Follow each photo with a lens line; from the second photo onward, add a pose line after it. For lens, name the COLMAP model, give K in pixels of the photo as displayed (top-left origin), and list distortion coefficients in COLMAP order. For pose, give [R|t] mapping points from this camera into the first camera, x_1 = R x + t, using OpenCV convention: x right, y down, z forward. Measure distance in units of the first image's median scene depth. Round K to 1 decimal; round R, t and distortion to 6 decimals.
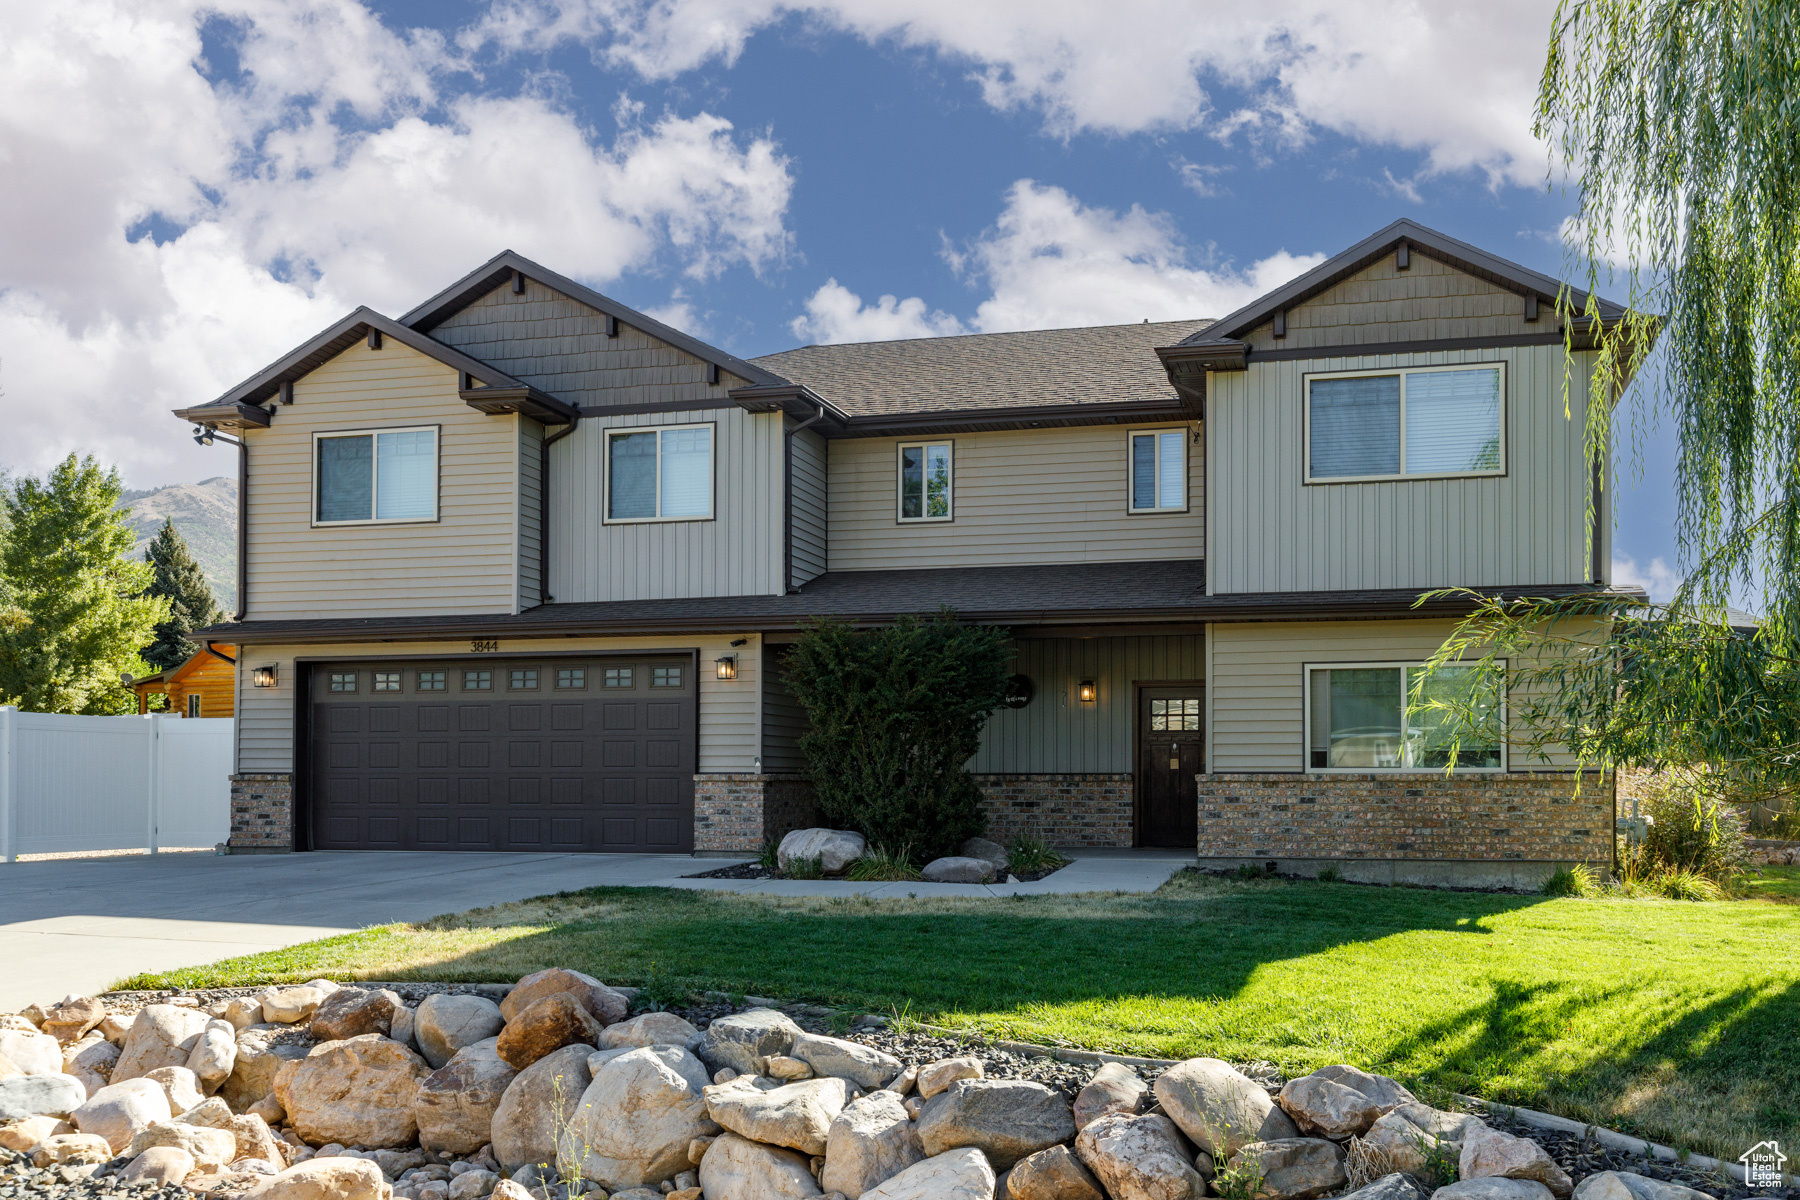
lens RADIAL K [[1503.1, 0, 992.8], [0, 1503.1, 775.2], [0, 0, 1]] dist [0.014378, -0.000837]
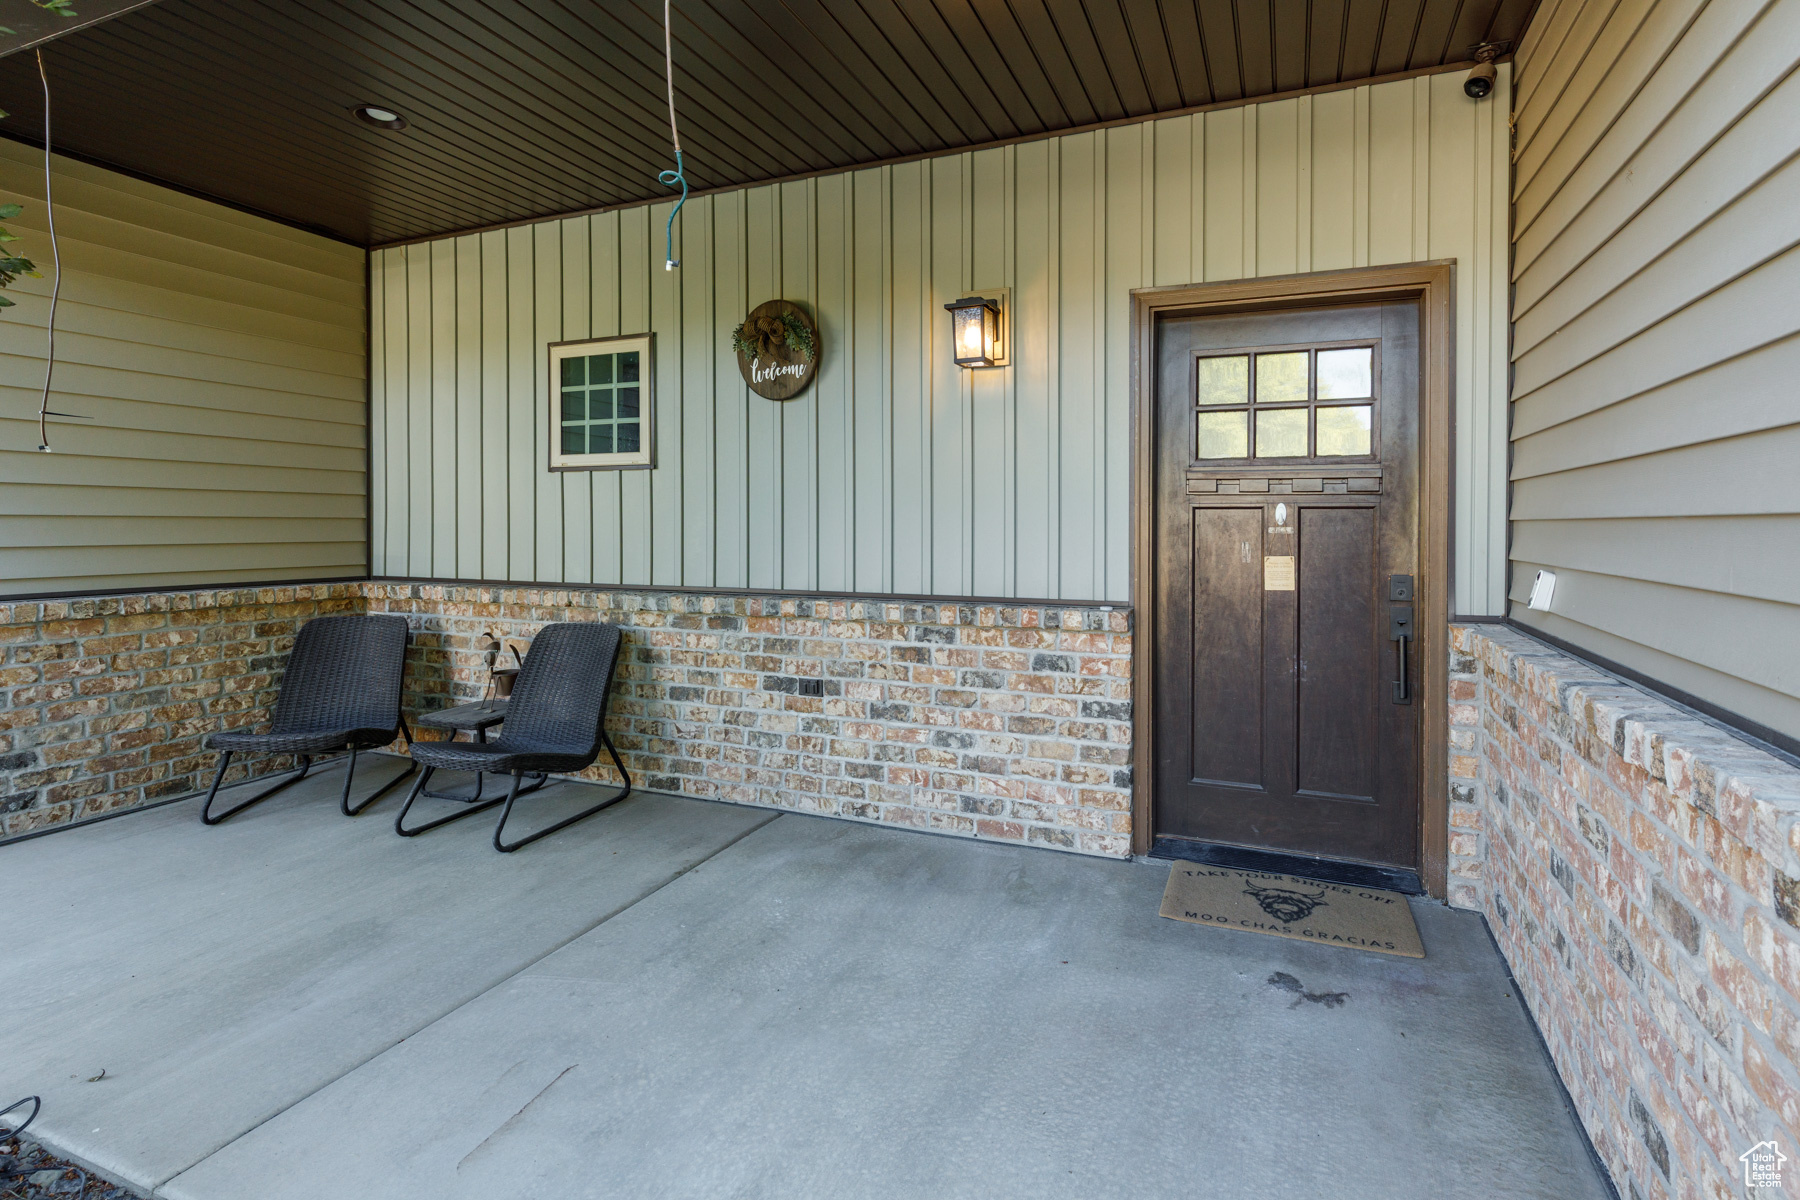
lens RADIAL K [[866.5, 0, 924.3], [0, 866.5, 535.0], [0, 0, 1]] dist [0.008639, -0.000645]
pose [[0.991707, 0.003566, -0.128473, 0.076359], [-0.002104, 0.999931, 0.011519, -0.017003], [0.128506, -0.011153, 0.991646, 0.844536]]
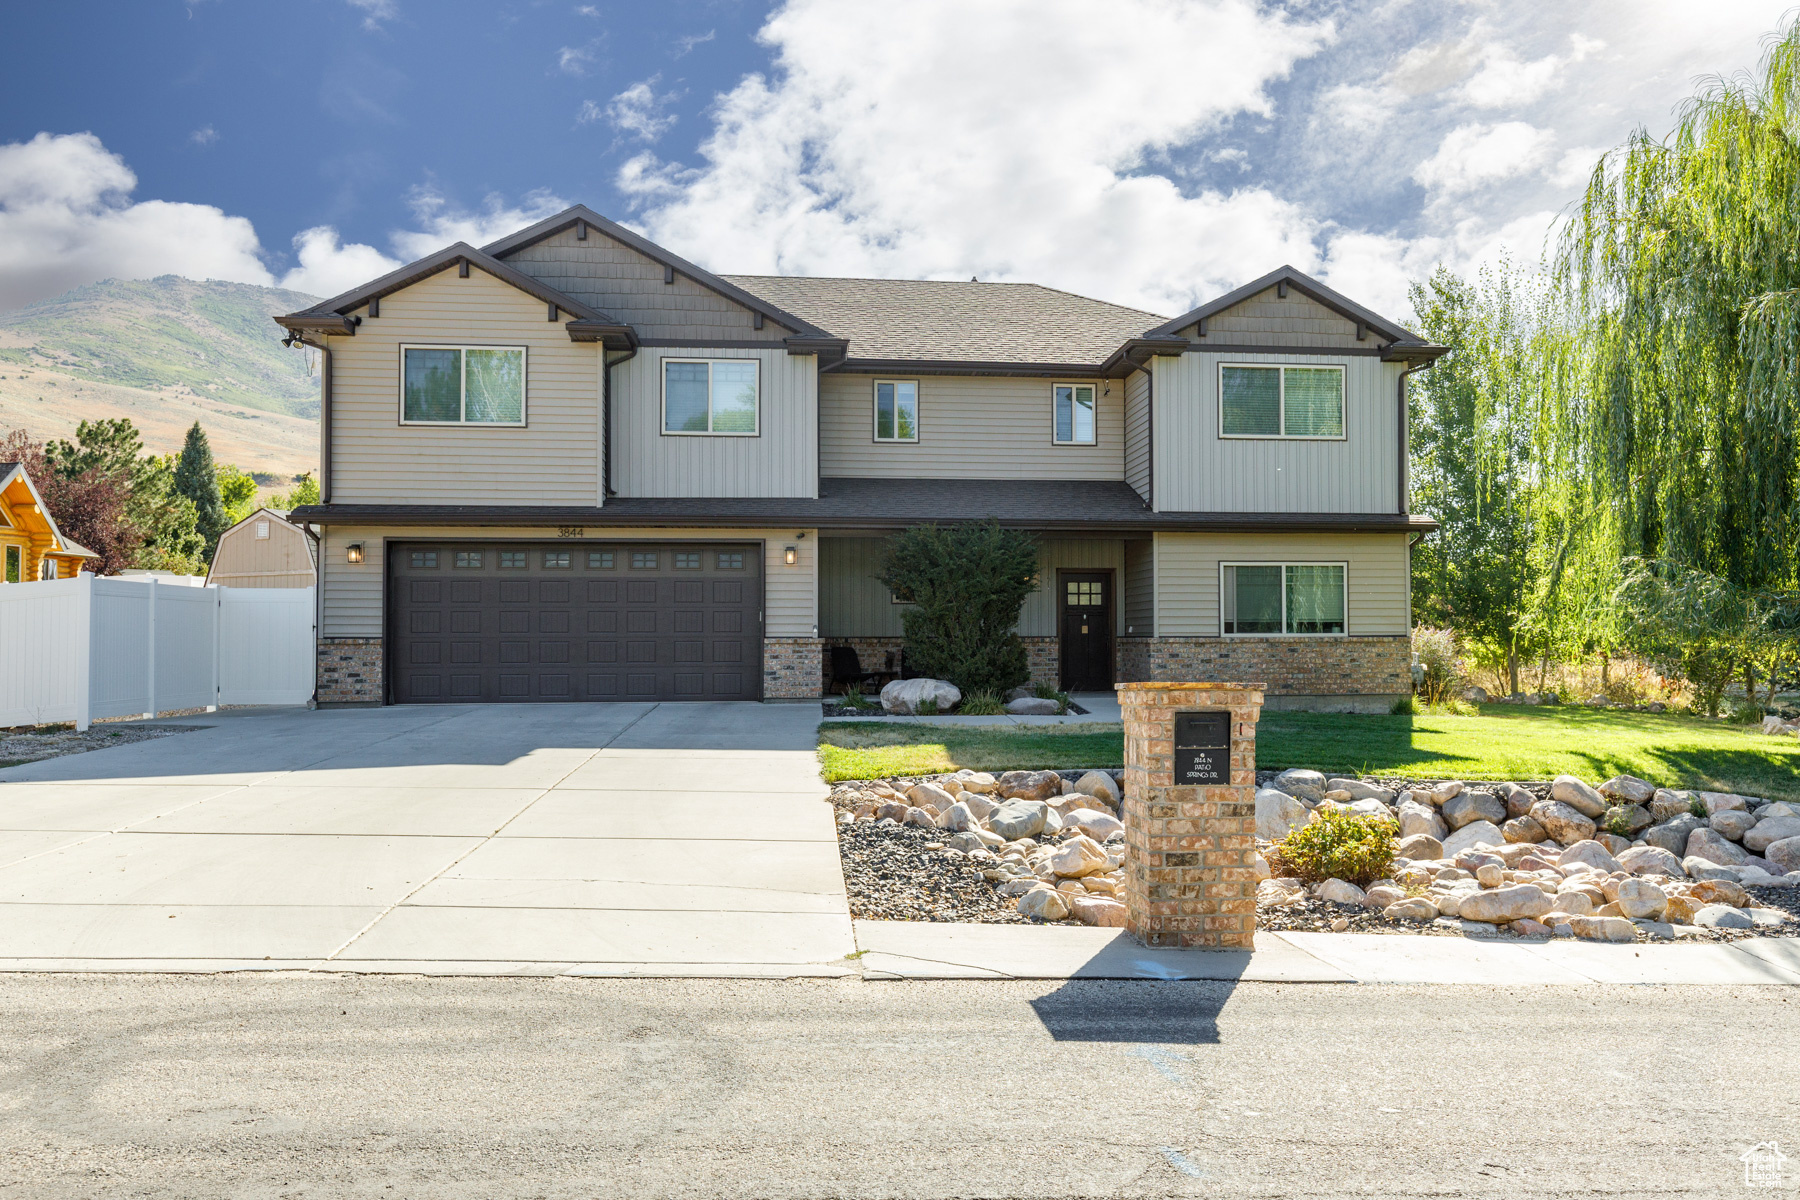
lens RADIAL K [[1459.2, 0, 926.4], [0, 1459.2, 615.0], [0, 0, 1]] dist [0.008904, 0.010318]
pose [[0.940230, 0.003506, 0.340523, -0.475562], [0.000764, 0.999923, -0.012405, -0.004543], [-0.340540, 0.011924, 0.940154, -0.201078]]
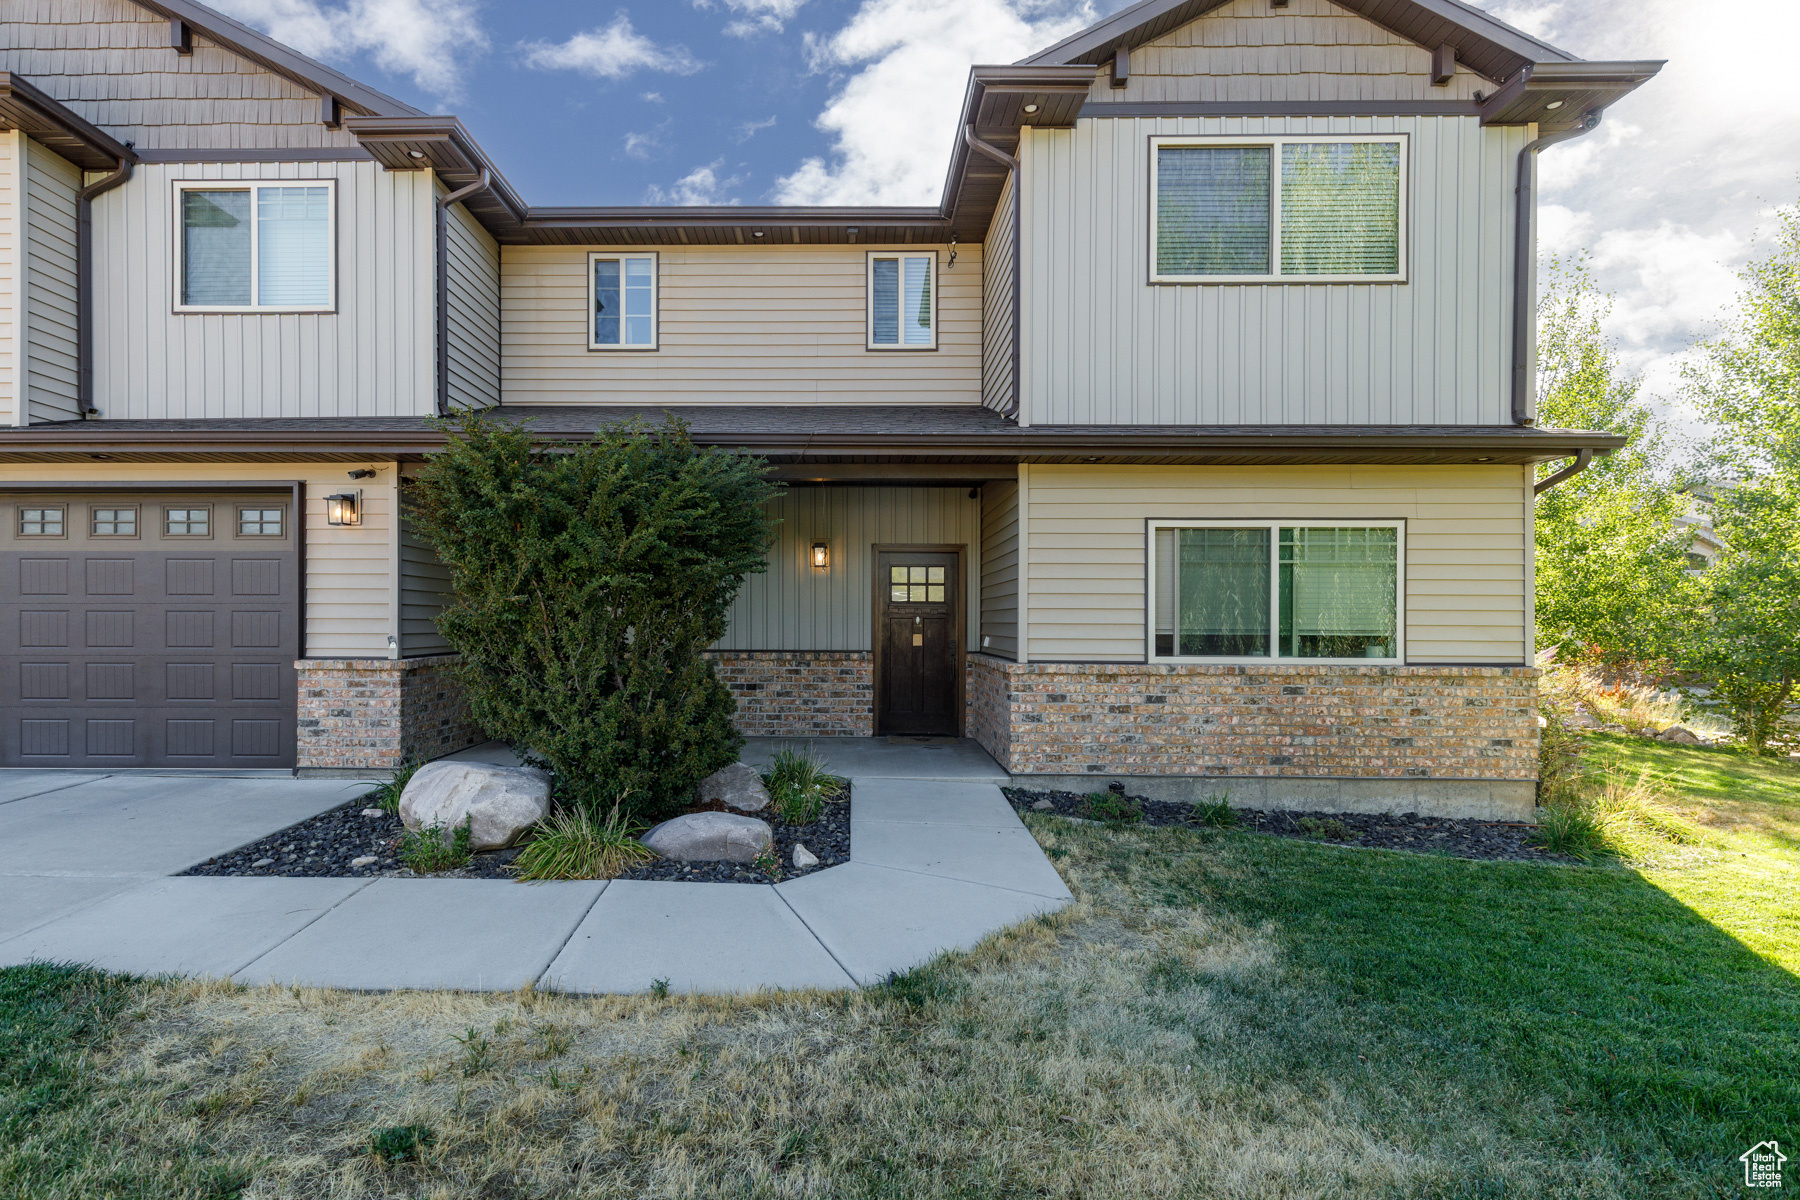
lens RADIAL K [[983.6, 0, 834.4], [0, 983.6, 616.7], [0, 0, 1]] dist [0.000560, -0.000123]
pose [[0.978635, 0.000545, 0.205602, -0.044729], [-0.003365, 0.999905, 0.013366, -0.027331], [-0.205575, -0.013772, 0.978544, 0.480880]]
